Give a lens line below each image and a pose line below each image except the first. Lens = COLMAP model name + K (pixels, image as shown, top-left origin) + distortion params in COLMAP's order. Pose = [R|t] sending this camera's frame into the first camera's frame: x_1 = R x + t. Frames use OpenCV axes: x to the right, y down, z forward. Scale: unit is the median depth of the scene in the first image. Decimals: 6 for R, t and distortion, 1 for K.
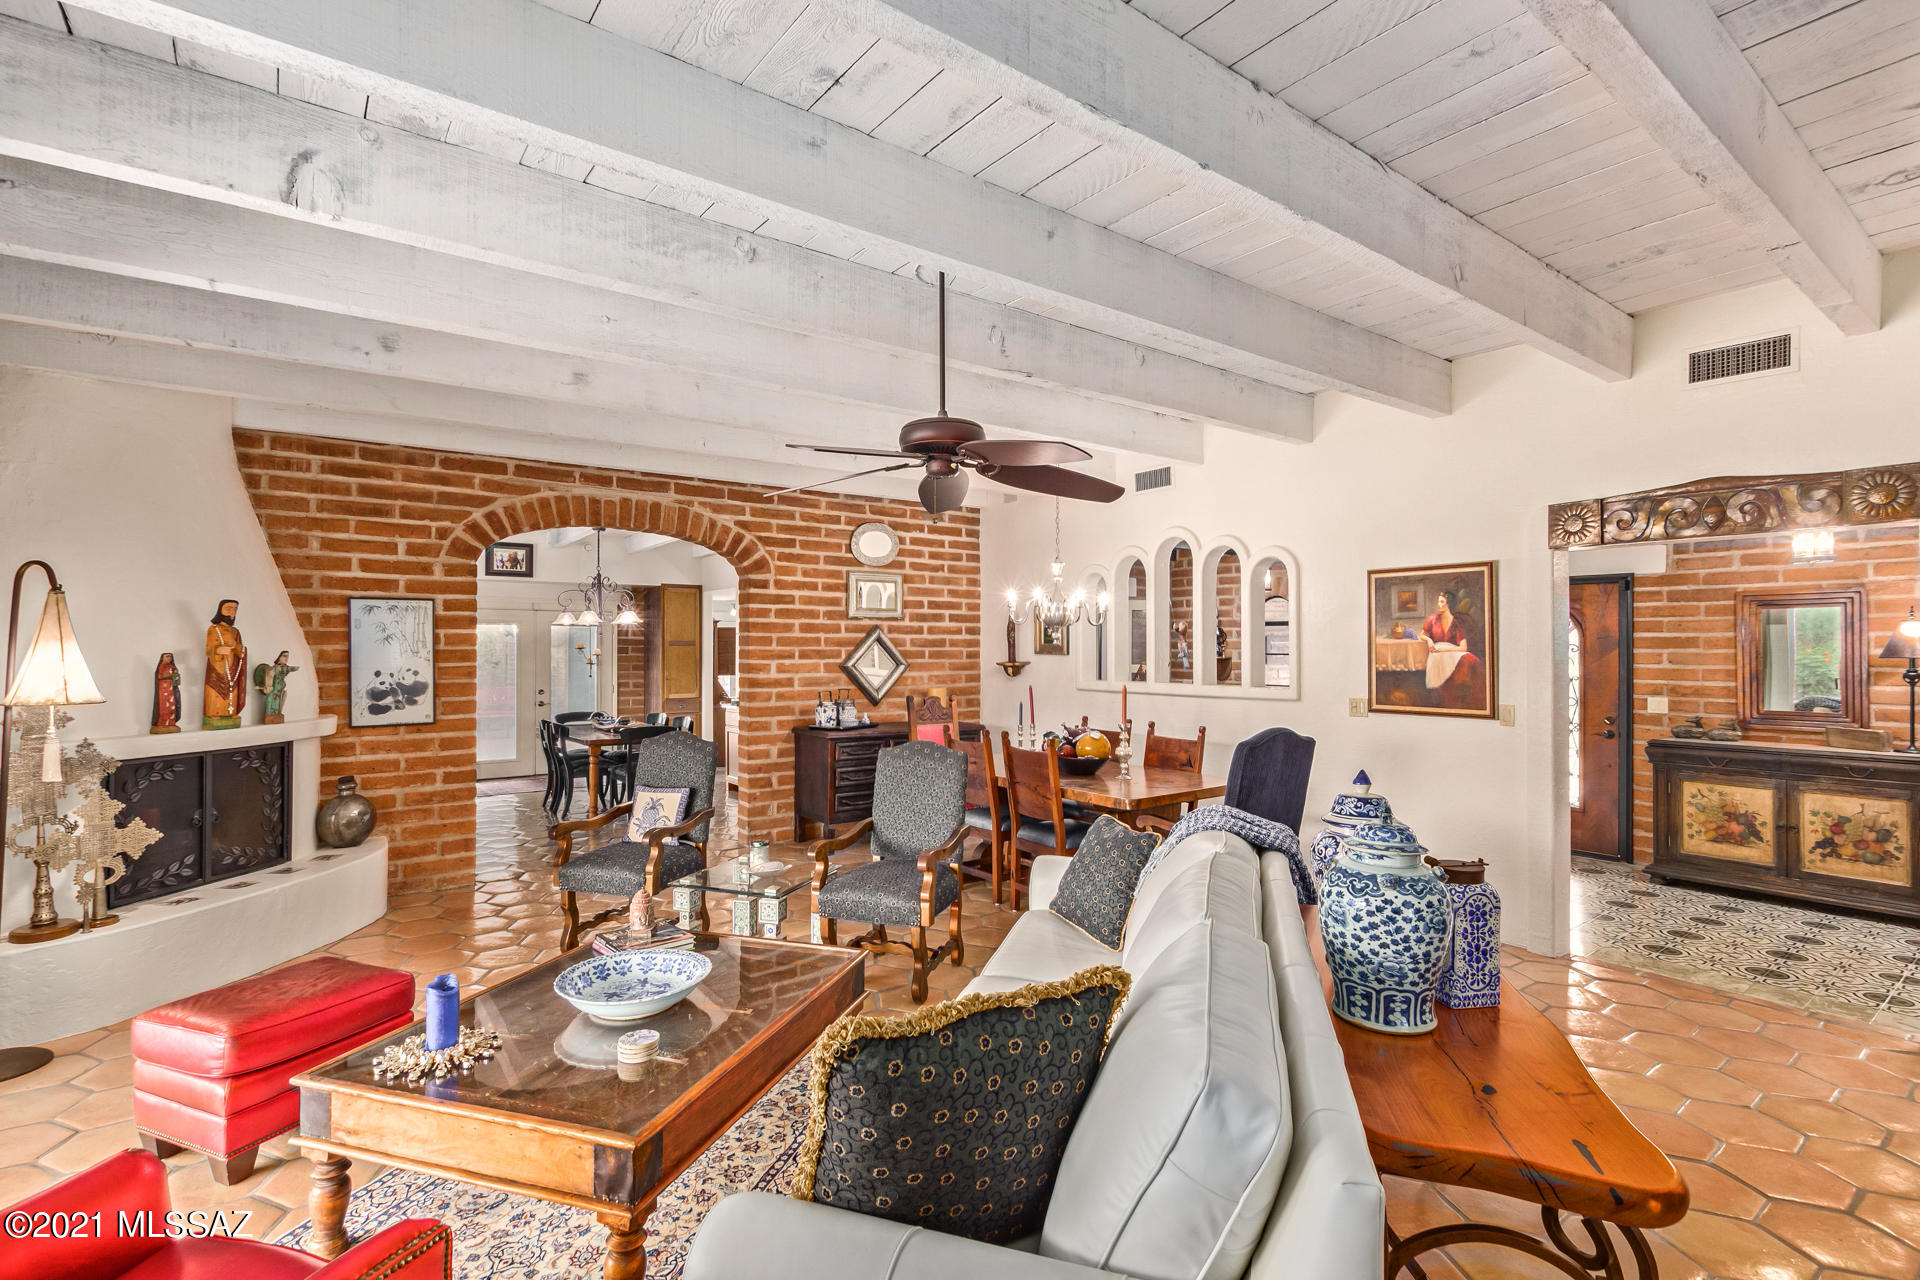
lens RADIAL K [[871.4, 0, 947.0], [0, 871.4, 638.3], [0, 0, 1]] dist [0.002353, -0.002689]
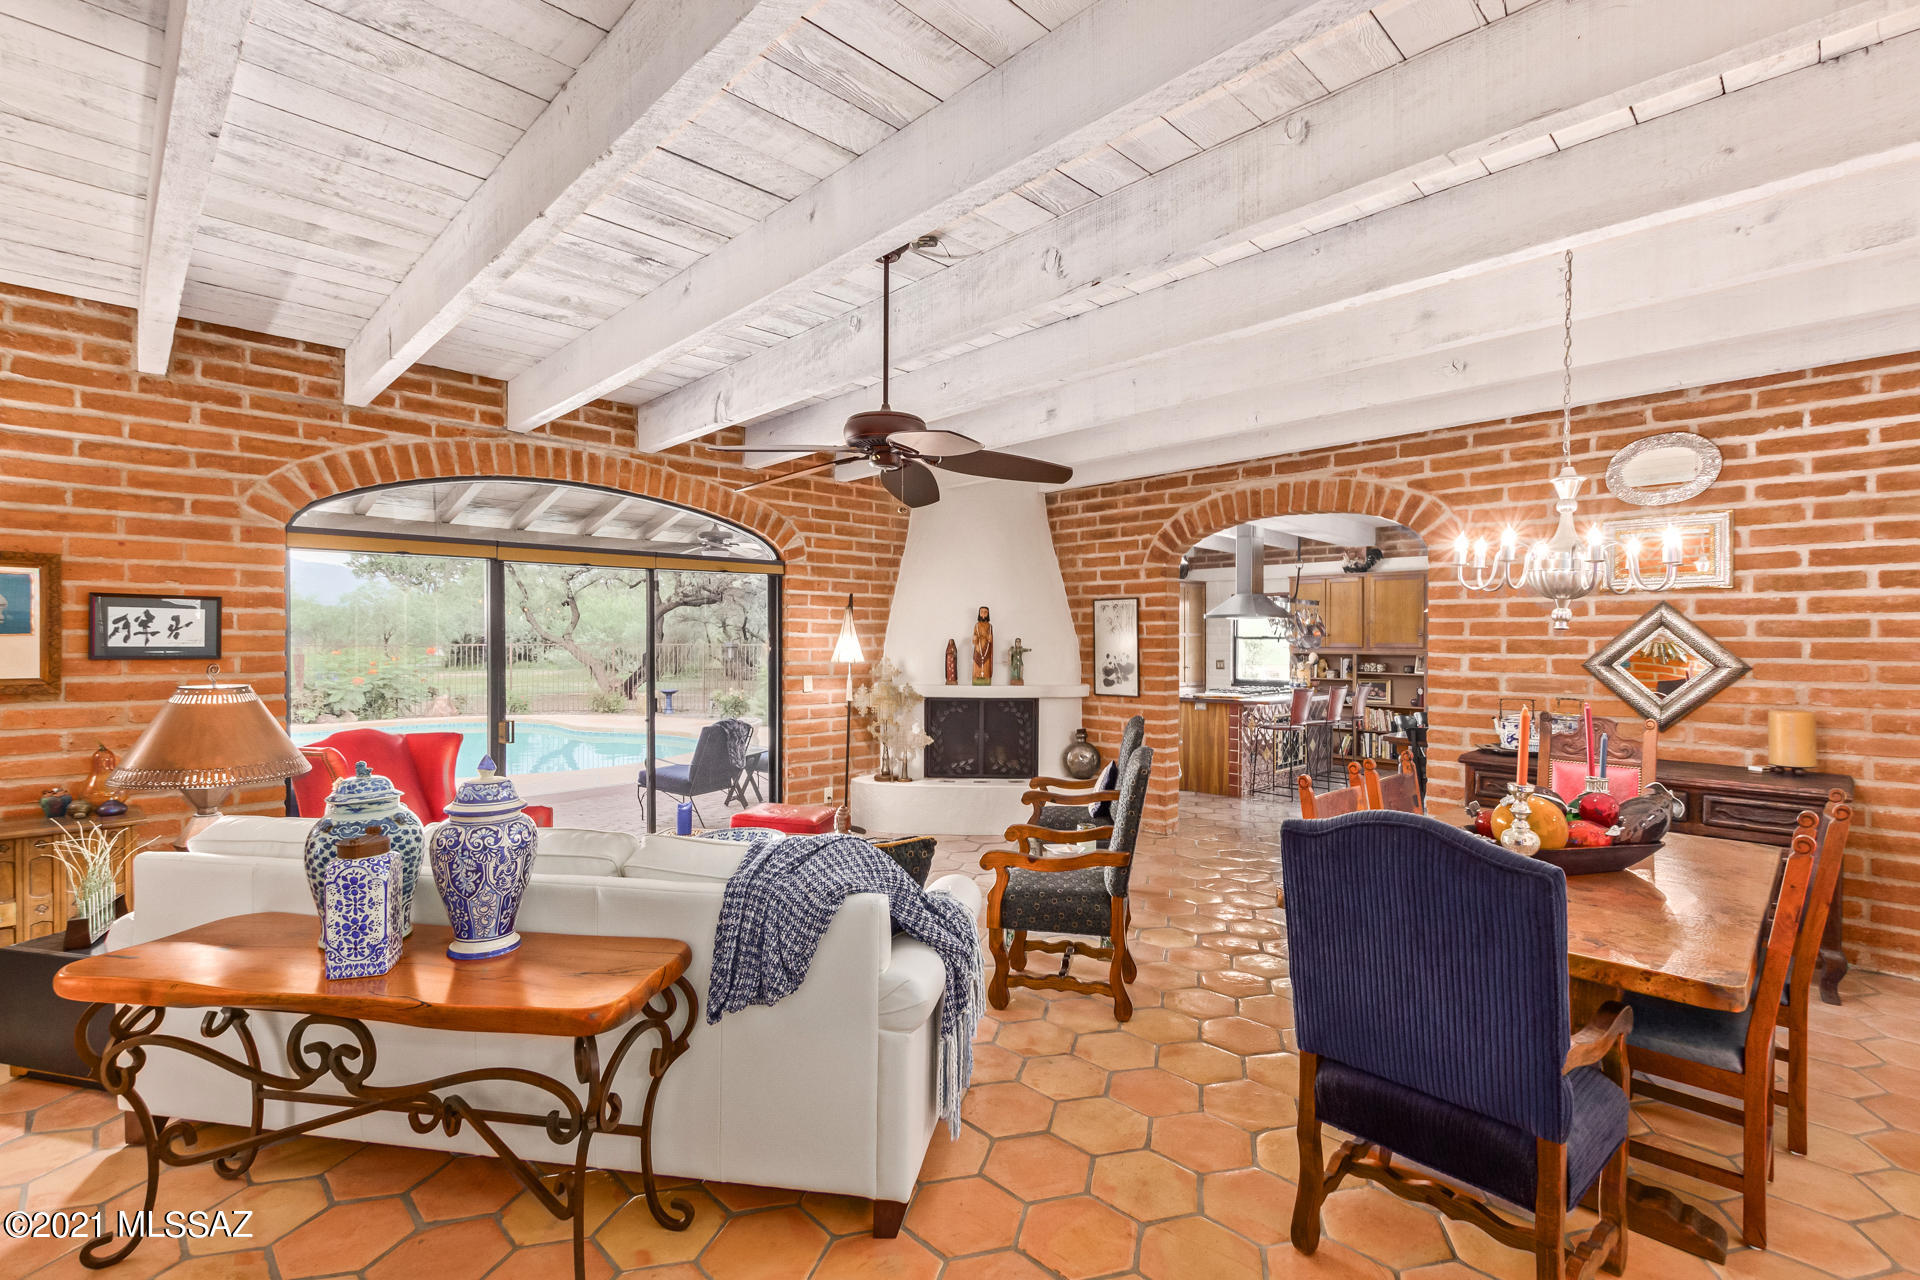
lens RADIAL K [[871.4, 0, 949.5], [0, 871.4, 638.1], [0, 0, 1]] dist [0.002353, -0.002689]
pose [[0.133537, 0.001204, -0.991043, 0.578799], [0.006978, 0.999973, 0.002155, 0.008044], [0.991019, -0.007204, 0.133525, 0.526430]]
